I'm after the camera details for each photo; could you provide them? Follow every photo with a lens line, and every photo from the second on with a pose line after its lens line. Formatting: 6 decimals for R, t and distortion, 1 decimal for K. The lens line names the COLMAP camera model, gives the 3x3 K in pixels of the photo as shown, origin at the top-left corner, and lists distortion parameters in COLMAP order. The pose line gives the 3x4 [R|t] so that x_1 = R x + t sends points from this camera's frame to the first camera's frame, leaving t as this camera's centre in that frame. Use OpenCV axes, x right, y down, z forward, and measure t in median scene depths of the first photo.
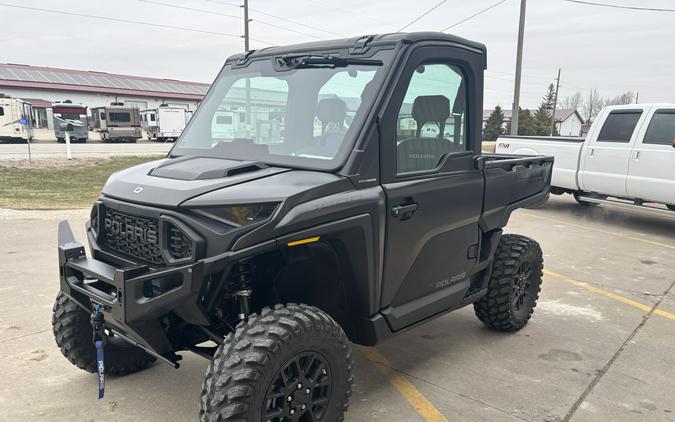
lens RADIAL K [[511.5, 0, 337.5], [0, 511.5, 211.0], [0, 0, 1]] dist [-0.001373, -0.003320]
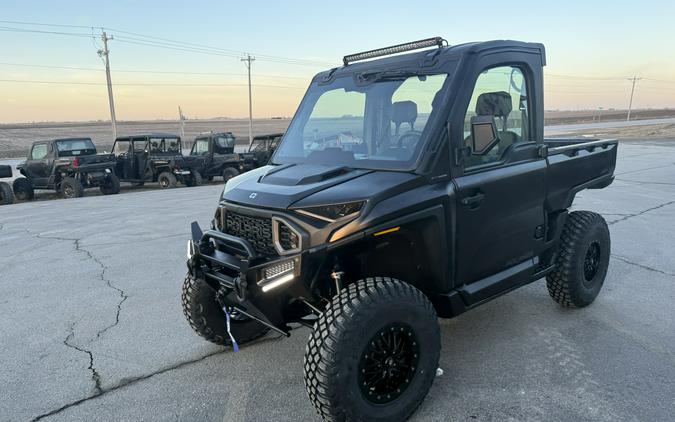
lens RADIAL K [[477.2, 0, 337.5], [0, 477.2, 211.0], [0, 0, 1]] dist [0.022832, -0.002789]
pose [[0.988041, -0.042373, -0.148255, -0.013168], [0.049356, 0.997823, 0.043739, -0.039873], [0.146078, -0.050533, 0.987981, -0.106552]]
